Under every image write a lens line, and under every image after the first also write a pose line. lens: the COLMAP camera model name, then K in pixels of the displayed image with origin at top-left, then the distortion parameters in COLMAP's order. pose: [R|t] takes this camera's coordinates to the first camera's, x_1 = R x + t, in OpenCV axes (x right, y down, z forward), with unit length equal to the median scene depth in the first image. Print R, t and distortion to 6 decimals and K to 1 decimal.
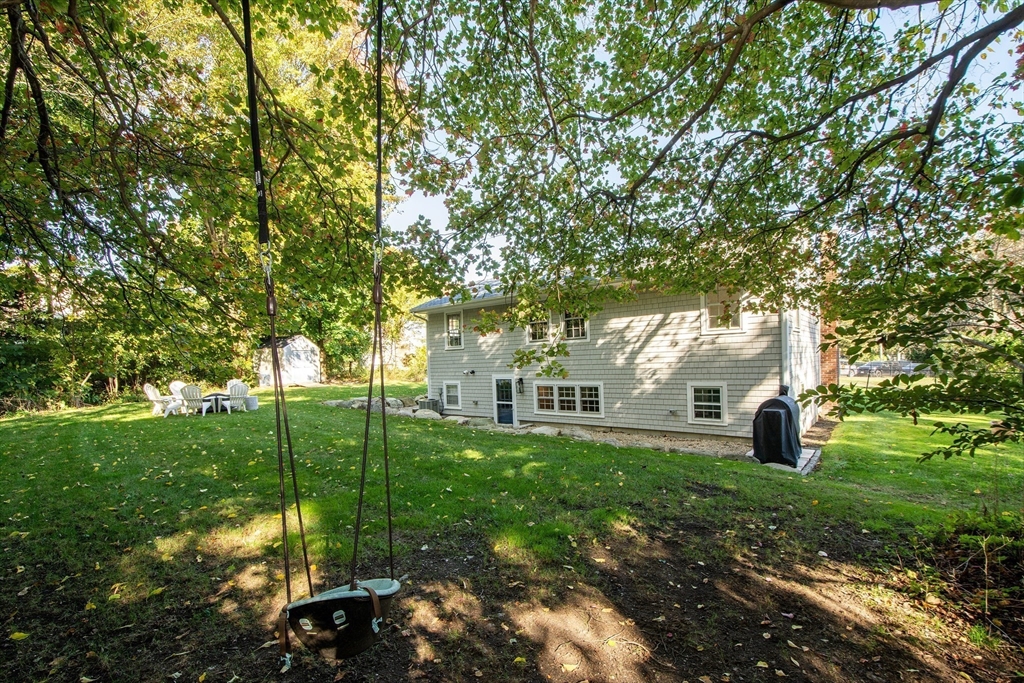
lens RADIAL K [[432.1, 0, 513.8], [0, 432.1, 373.2], [0, 0, 1]] dist [-0.001320, -0.000355]
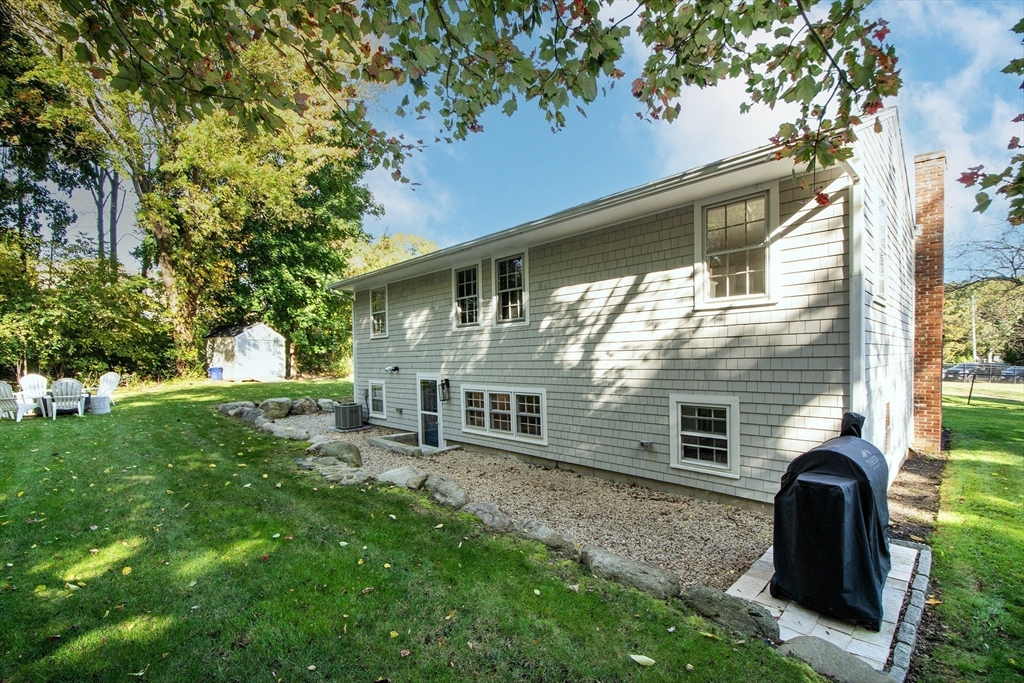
lens RADIAL K [[451.2, 0, 507.7], [0, 451.2, 371.7], [0, 0, 1]] dist [0.000058, -0.009635]
pose [[0.995334, 0.015863, -0.095173, 0.225520], [-0.015116, 0.999849, 0.008565, -0.009626], [0.095295, -0.007086, 0.995424, 0.361494]]
